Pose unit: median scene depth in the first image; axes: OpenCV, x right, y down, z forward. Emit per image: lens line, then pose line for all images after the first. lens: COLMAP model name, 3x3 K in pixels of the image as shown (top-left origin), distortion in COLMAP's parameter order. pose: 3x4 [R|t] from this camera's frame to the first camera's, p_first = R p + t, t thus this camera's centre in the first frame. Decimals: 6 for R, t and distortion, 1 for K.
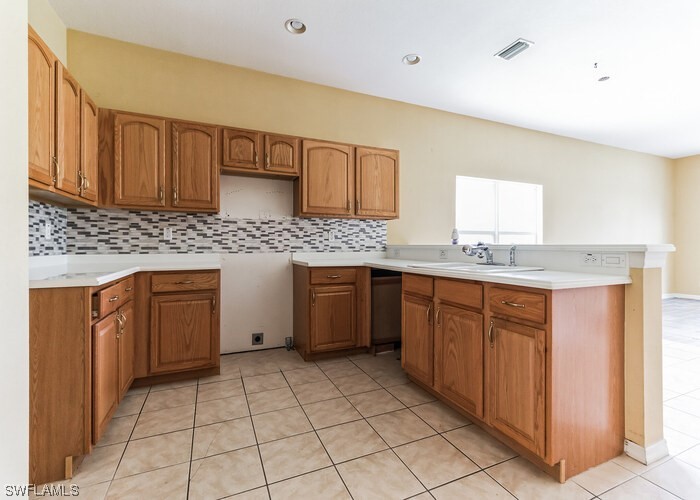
lens RADIAL K [[321.5, 0, 354.0], [0, 321.5, 244.9], [0, 0, 1]] dist [0.004674, 0.001395]
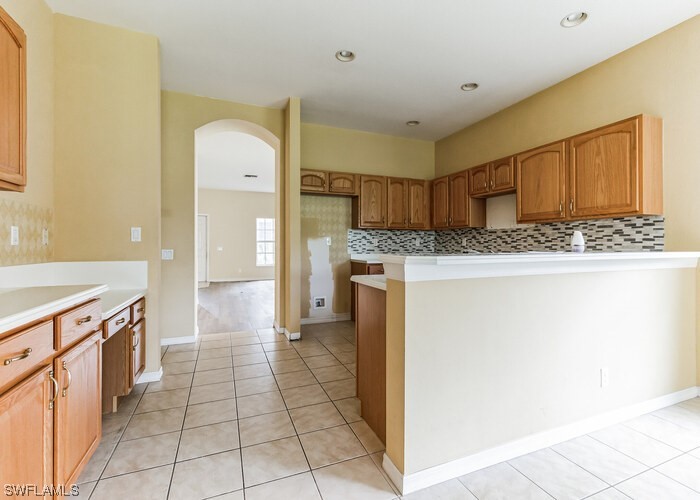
lens RADIAL K [[321.5, 0, 354.1], [0, 321.5, 246.1], [0, 0, 1]] dist [0.004674, 0.001395]
pose [[-0.031164, -0.001555, -0.999513, 1.068671], [-0.005621, 0.999983, -0.001380, -0.009161], [0.999498, 0.005575, -0.031172, 0.517024]]
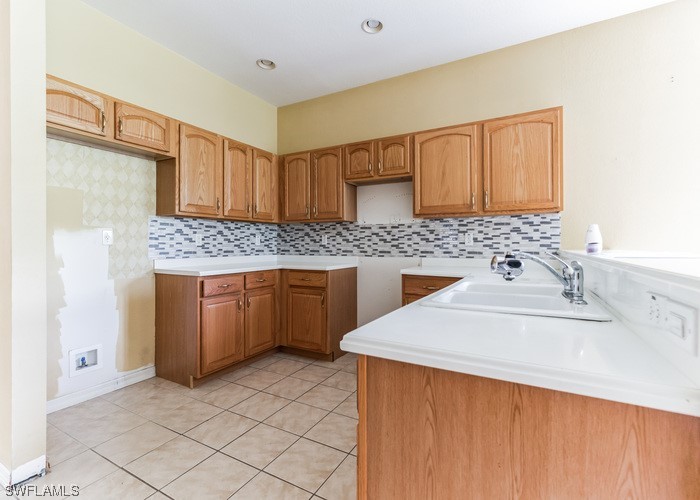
lens RADIAL K [[320.7, 0, 354.2], [0, 320.7, 242.8], [0, 0, 1]] dist [0.003234, -0.001019]
pose [[0.608045, -0.007738, -0.793865, 0.504884], [0.000512, 0.999956, -0.009355, -0.011620], [0.793903, 0.005282, 0.608022, 0.337416]]
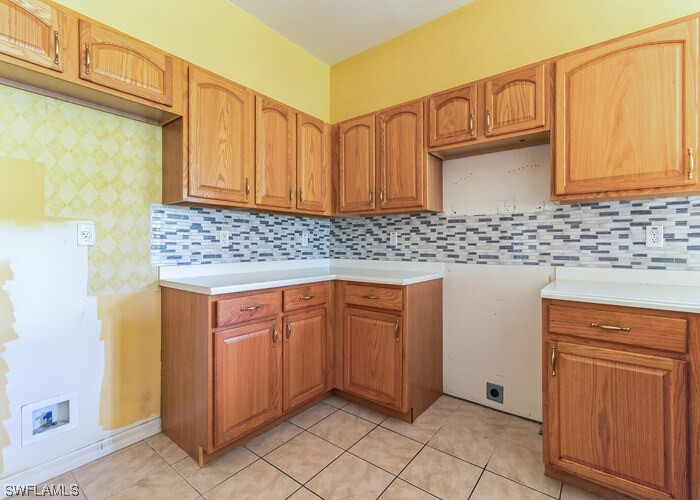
lens RADIAL K [[321.5, 0, 355.0], [0, 321.5, 244.8], [0, 0, 1]] dist [0.004674, 0.001395]
pose [[0.474998, -0.003215, -0.879981, 0.173799], [-0.001635, 0.999988, -0.004536, -0.013763], [0.879985, 0.003593, 0.474988, 0.485889]]
